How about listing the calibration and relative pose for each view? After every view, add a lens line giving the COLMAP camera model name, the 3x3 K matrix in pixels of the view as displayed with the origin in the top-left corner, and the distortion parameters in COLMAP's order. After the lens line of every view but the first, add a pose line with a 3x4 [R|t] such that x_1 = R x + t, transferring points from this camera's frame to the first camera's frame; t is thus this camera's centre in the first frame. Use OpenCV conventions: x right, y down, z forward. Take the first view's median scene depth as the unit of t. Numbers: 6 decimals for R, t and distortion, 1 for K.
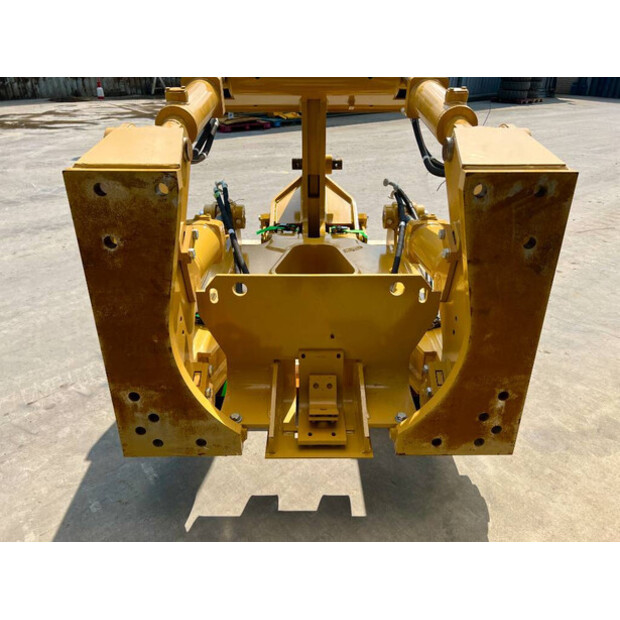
lens RADIAL K [[472.4, 0, 313.8], [0, 472.4, 311.4], [0, 0, 1]] dist [0.051937, -0.060673]
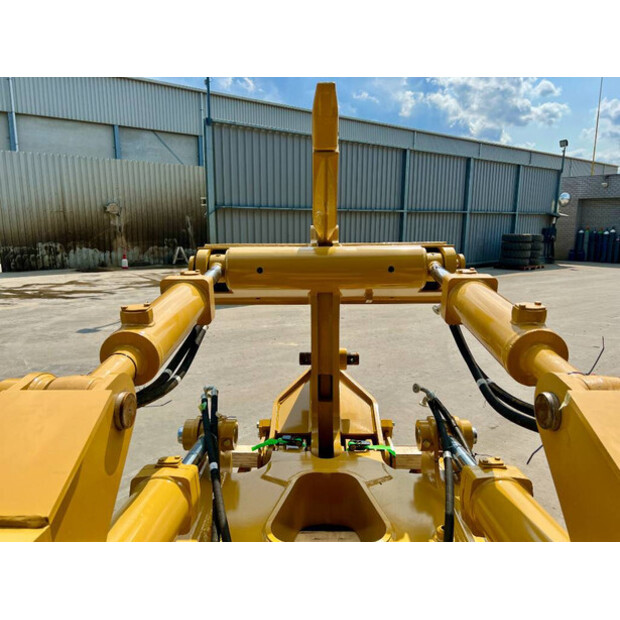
lens RADIAL K [[472.4, 0, 308.0], [0, 472.4, 308.8], [0, 0, 1]] dist [0.051937, -0.060673]
pose [[0.999423, -0.003588, -0.033783, -0.001929], [-0.007345, 0.948069, -0.317981, -0.127658], [0.033170, 0.318045, 0.947495, 0.176361]]
